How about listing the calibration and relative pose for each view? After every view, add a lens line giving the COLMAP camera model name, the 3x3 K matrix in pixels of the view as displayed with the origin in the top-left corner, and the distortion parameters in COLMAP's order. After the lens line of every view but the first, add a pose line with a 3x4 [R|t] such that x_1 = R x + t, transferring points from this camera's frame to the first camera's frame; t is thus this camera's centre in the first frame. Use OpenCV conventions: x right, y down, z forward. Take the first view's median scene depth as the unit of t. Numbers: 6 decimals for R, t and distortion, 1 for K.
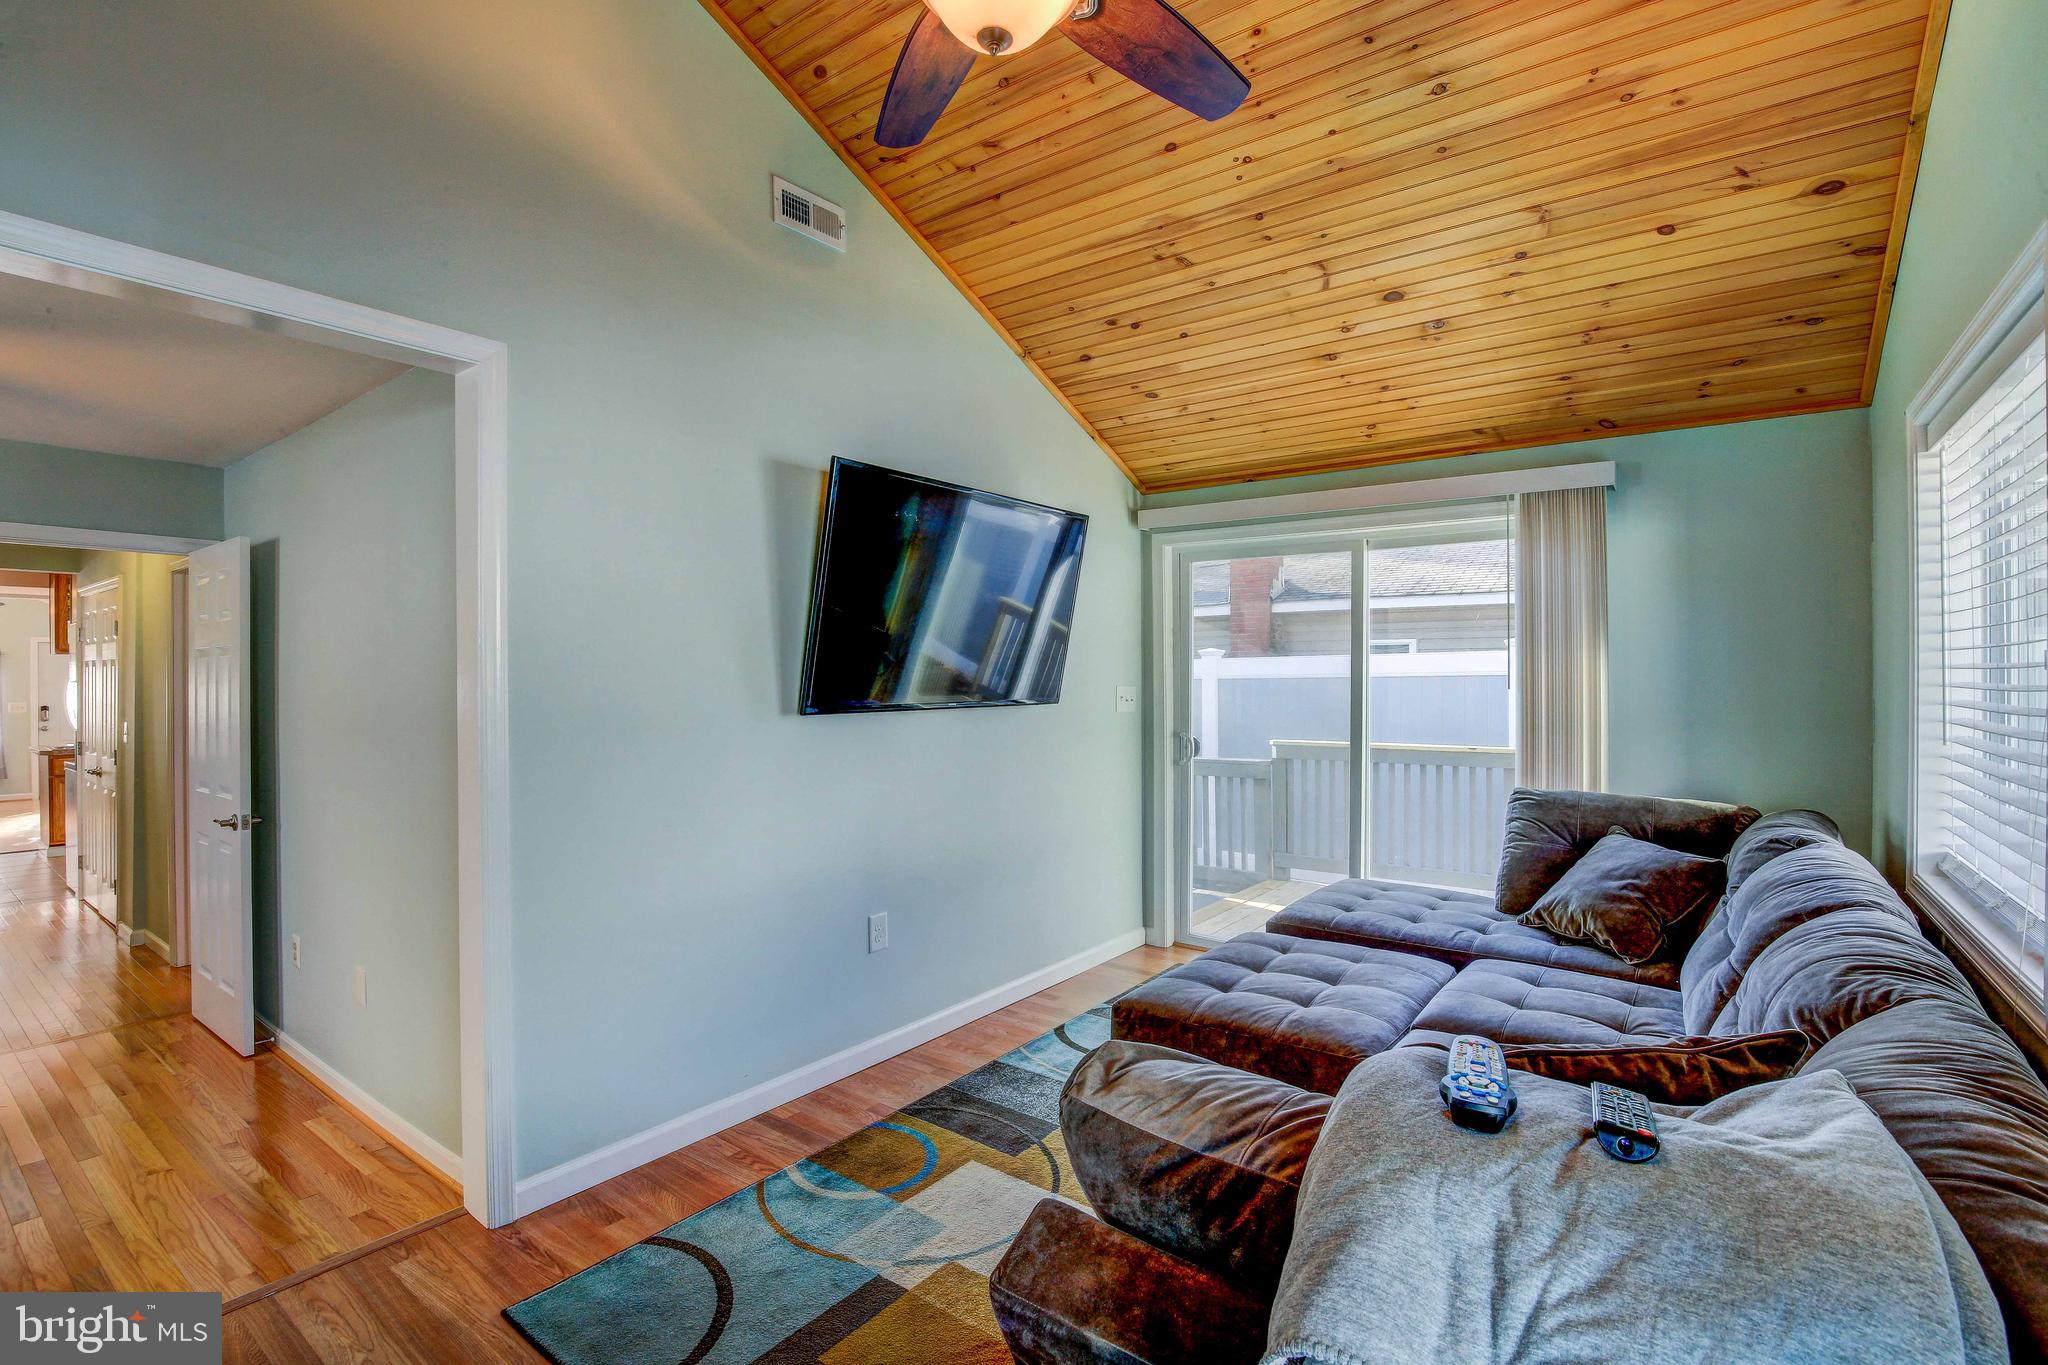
lens RADIAL K [[942.9, 0, 1026.9], [0, 942.9, 672.8], [0, 0, 1]] dist [-0.031689, 0.001500]
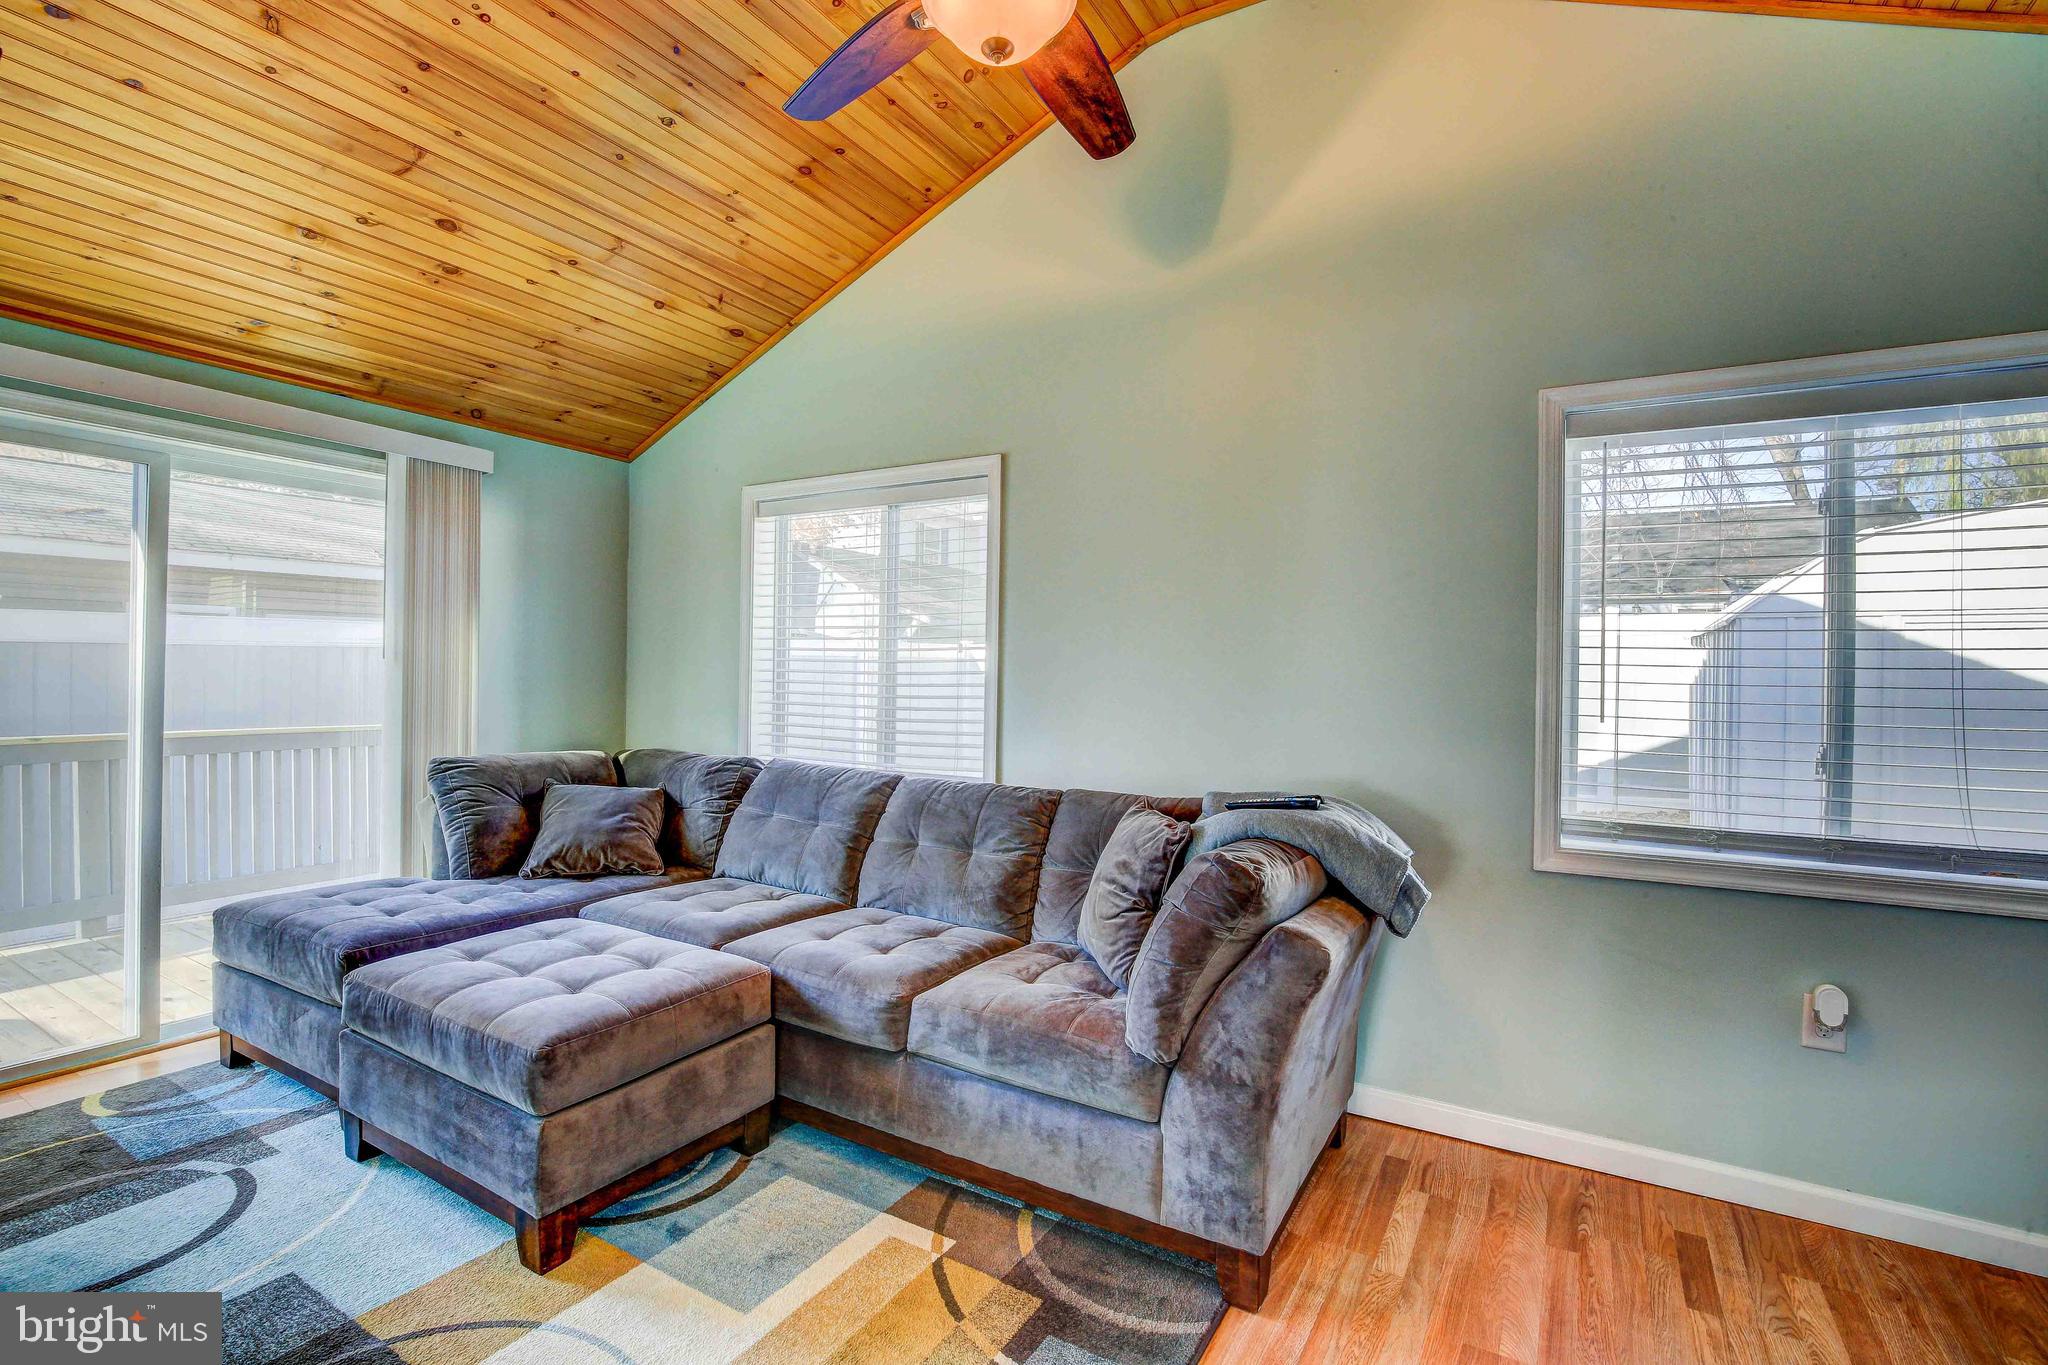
lens RADIAL K [[942.9, 0, 1022.3], [0, 942.9, 685.1], [0, 0, 1]] dist [-0.031689, 0.001500]
pose [[-0.121385, -0.013781, 0.992510, -0.567849], [-0.016632, 0.999791, 0.011848, 0.023864], [-0.992466, -0.015069, -0.121589, 0.544927]]
